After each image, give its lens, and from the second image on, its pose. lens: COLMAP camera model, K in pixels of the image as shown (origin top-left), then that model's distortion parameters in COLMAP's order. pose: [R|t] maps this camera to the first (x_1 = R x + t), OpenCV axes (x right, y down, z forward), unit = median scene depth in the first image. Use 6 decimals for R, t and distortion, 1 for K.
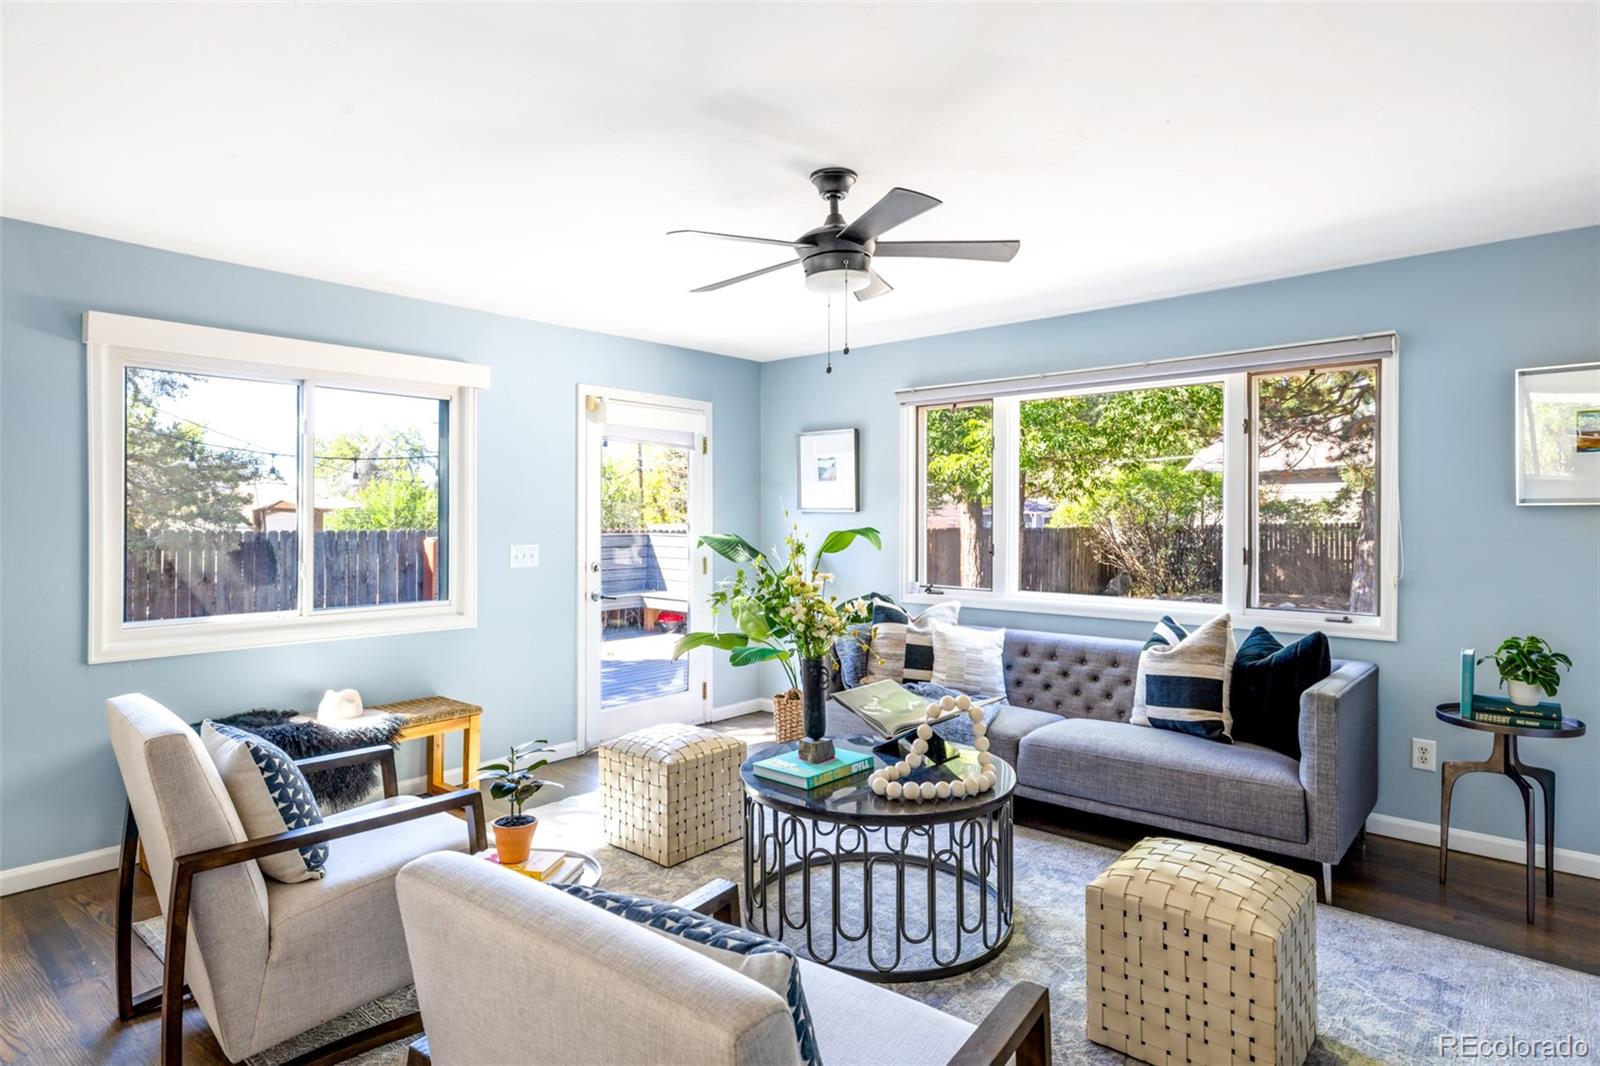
lens RADIAL K [[867.2, 0, 799.4], [0, 867.2, 512.3], [0, 0, 1]] dist [-0.001452, -0.000881]
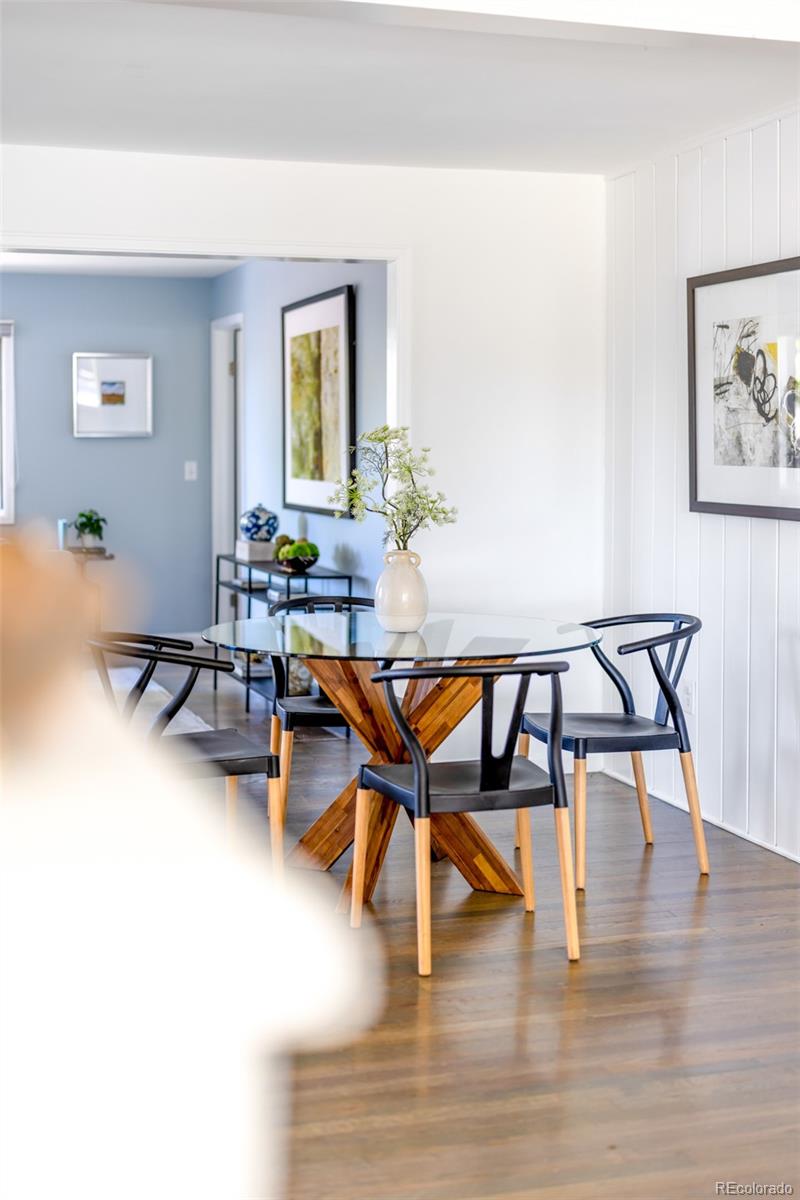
lens RADIAL K [[1657.3, 0, 399.9], [0, 1657.3, 500.1], [0, 0, 1]] dist [0.013337, 0.000897]
pose [[0.521607, -0.027535, 0.852742, -1.433276], [-0.002704, 0.999421, 0.033925, 0.005036], [-0.853182, -0.020001, 0.521230, -1.094829]]
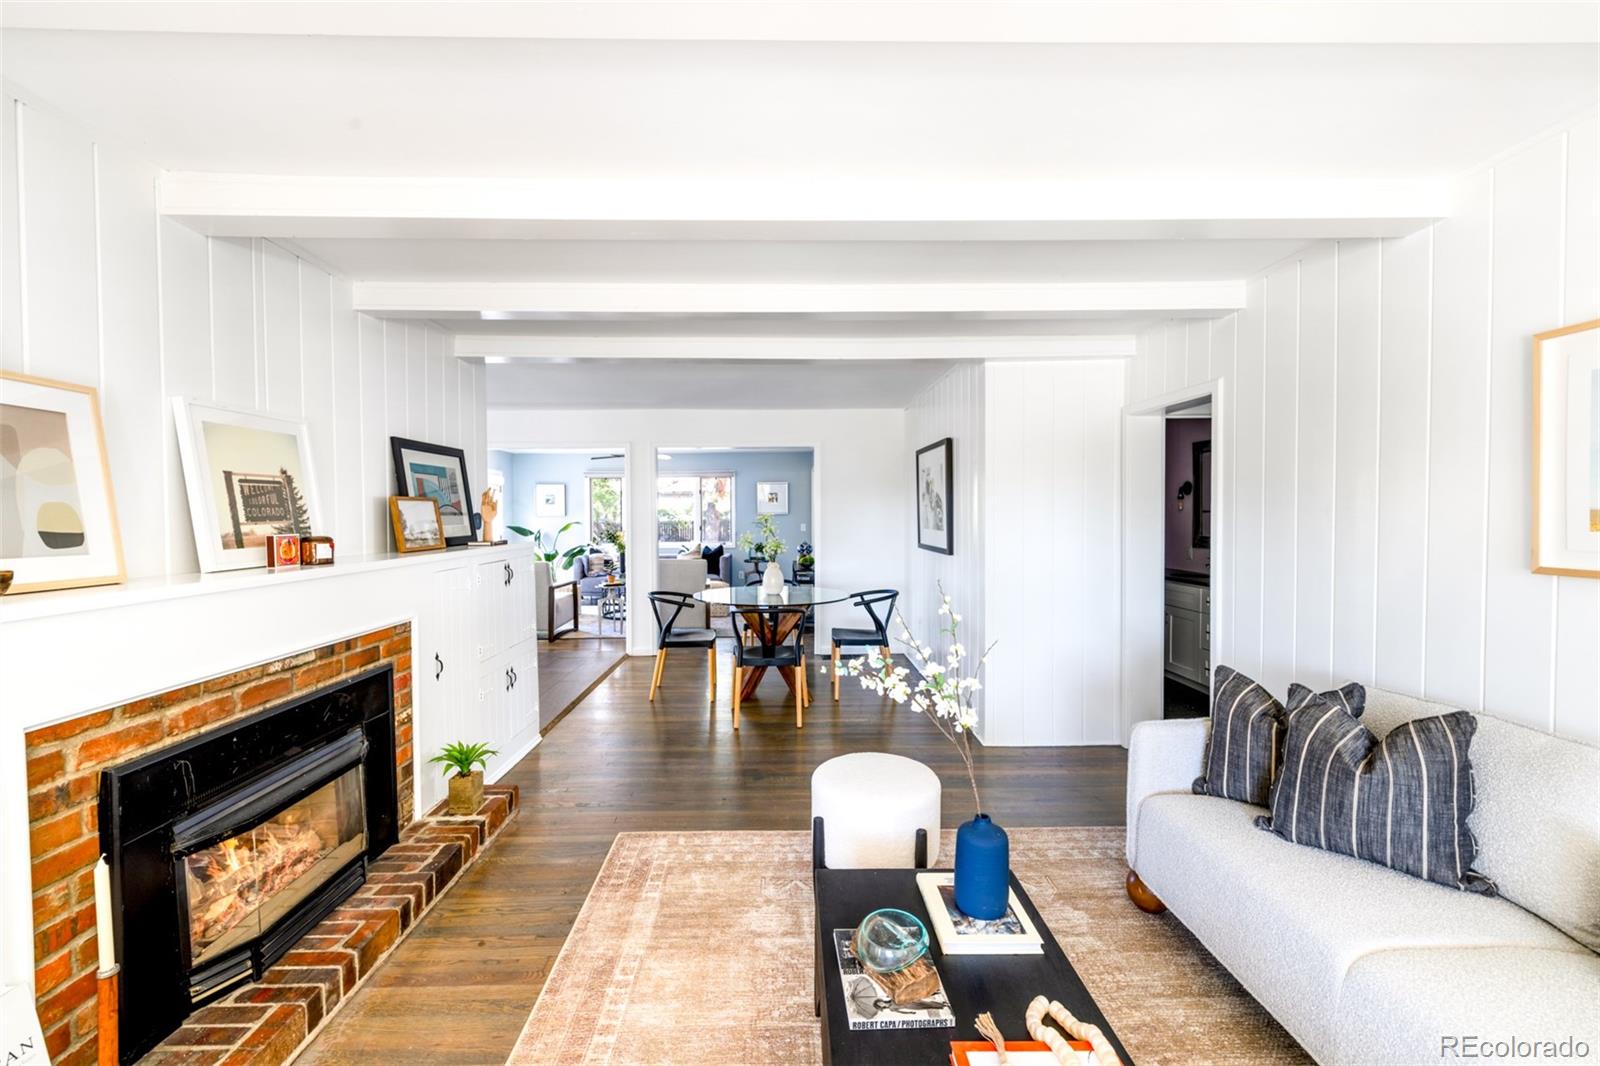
lens RADIAL K [[670.3, 0, 797.7], [0, 670.3, 527.4], [0, 0, 1]] dist [0.002658, -0.000572]
pose [[0.735282, -0.017320, 0.677540, -1.183853], [0.003676, 0.999761, 0.021568, -0.011442], [-0.677752, -0.013367, 0.735169, -1.459997]]
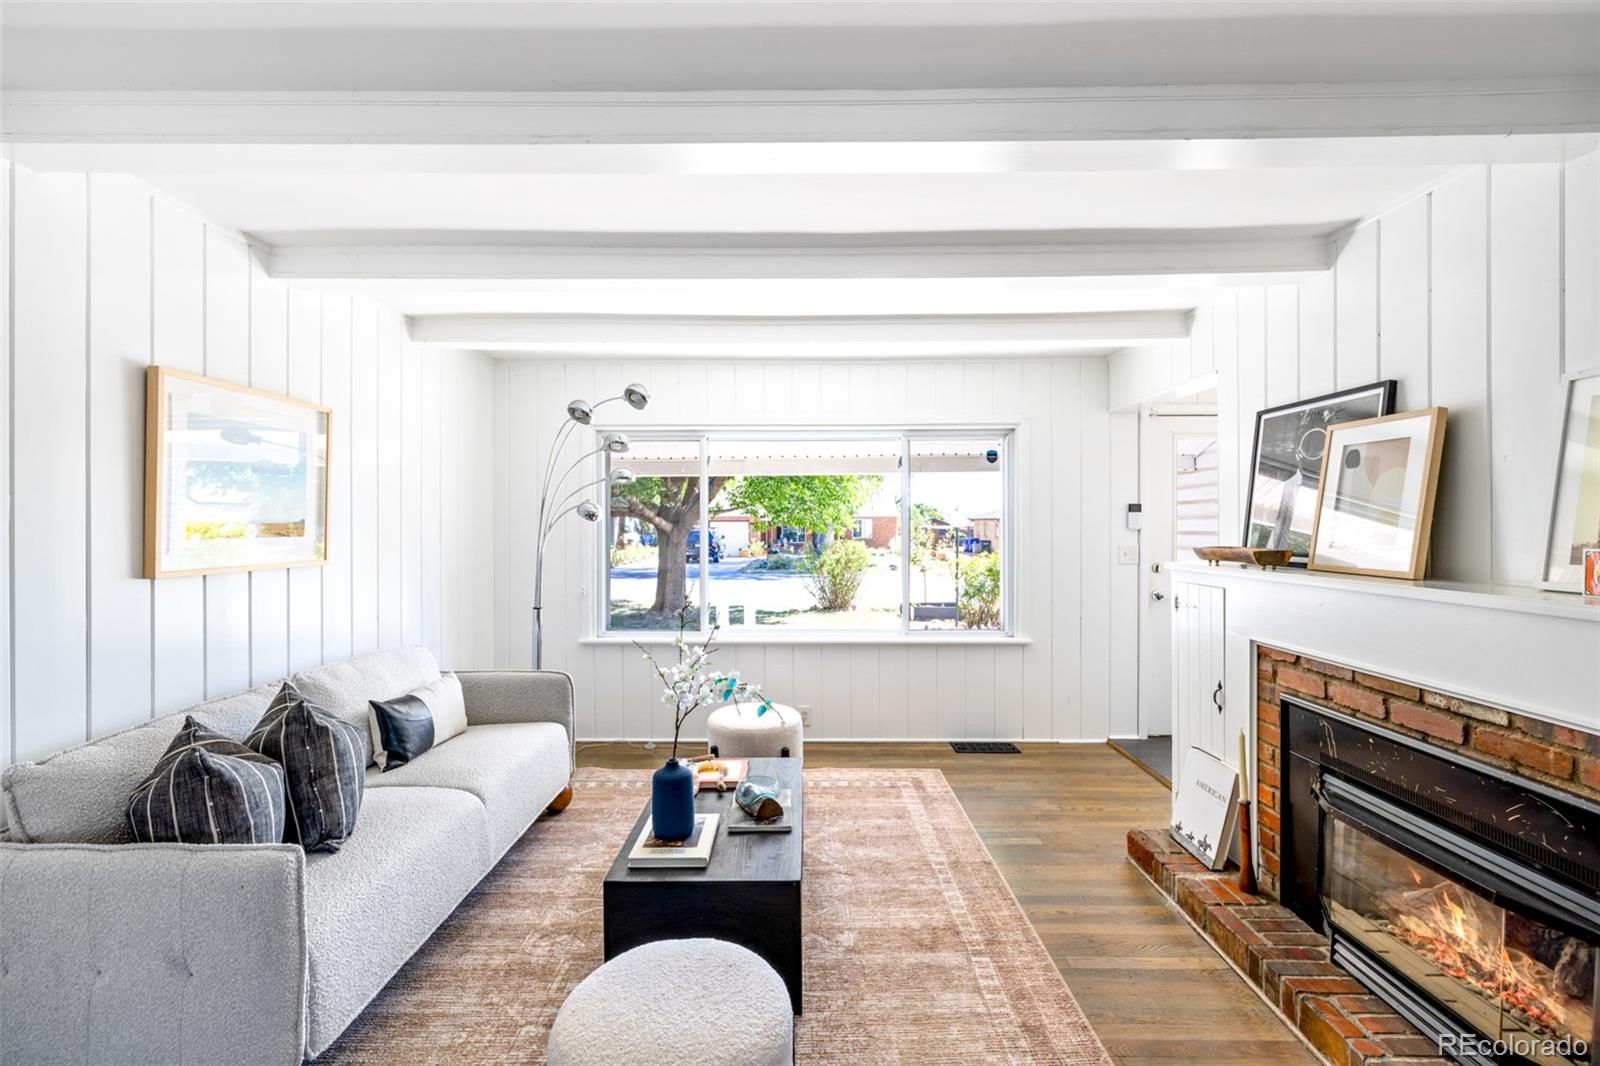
lens RADIAL K [[683.8, 0, 798.6], [0, 683.8, 533.9], [0, 0, 1]] dist [0.003490, -0.000311]
pose [[-0.757708, 0.012392, -0.652476, -0.478079], [0.003822, 0.999887, 0.014551, -0.010190], [0.652582, 0.008532, -0.757670, -0.686997]]
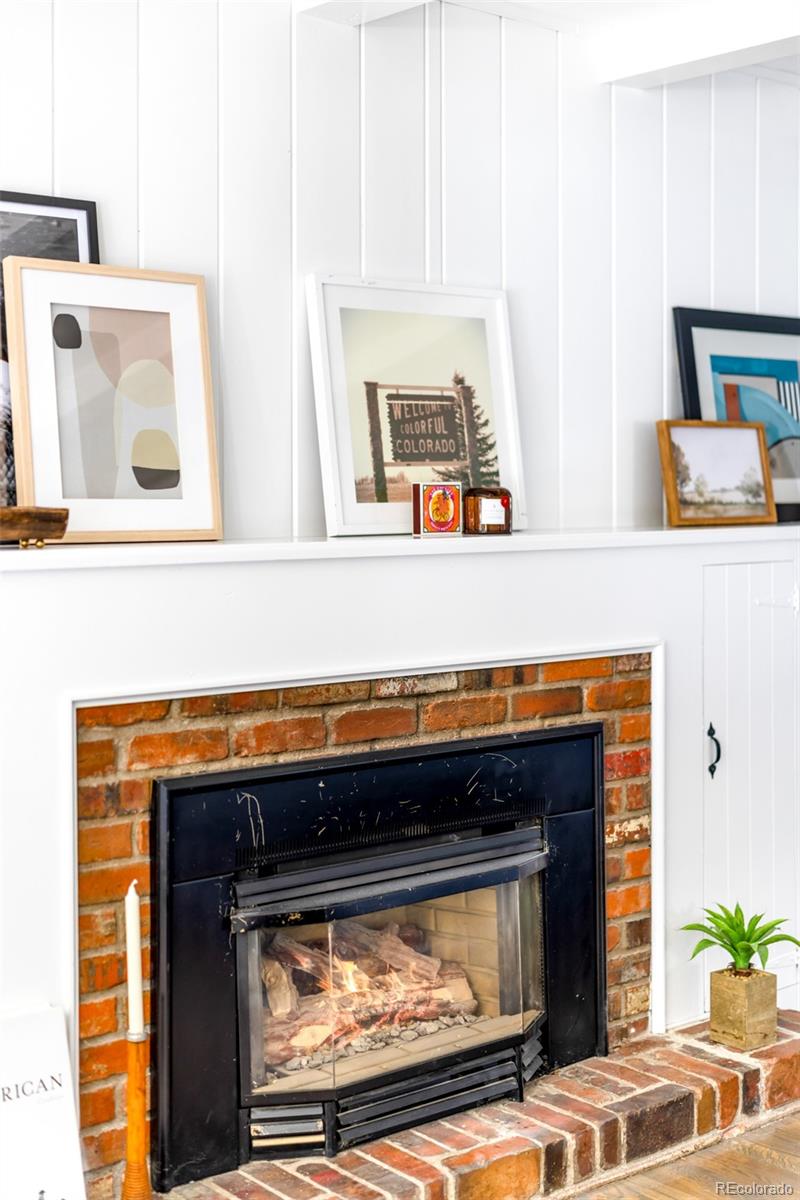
lens RADIAL K [[1692.3, 0, 403.5], [0, 1692.3, 484.4], [0, 0, 1]] dist [0.017094, -0.087912]
pose [[0.987783, 0.000376, -0.155833, -0.981637], [0.000117, 0.999995, 0.003154, 0.005106], [0.155834, -0.003134, 0.987778, -1.633592]]
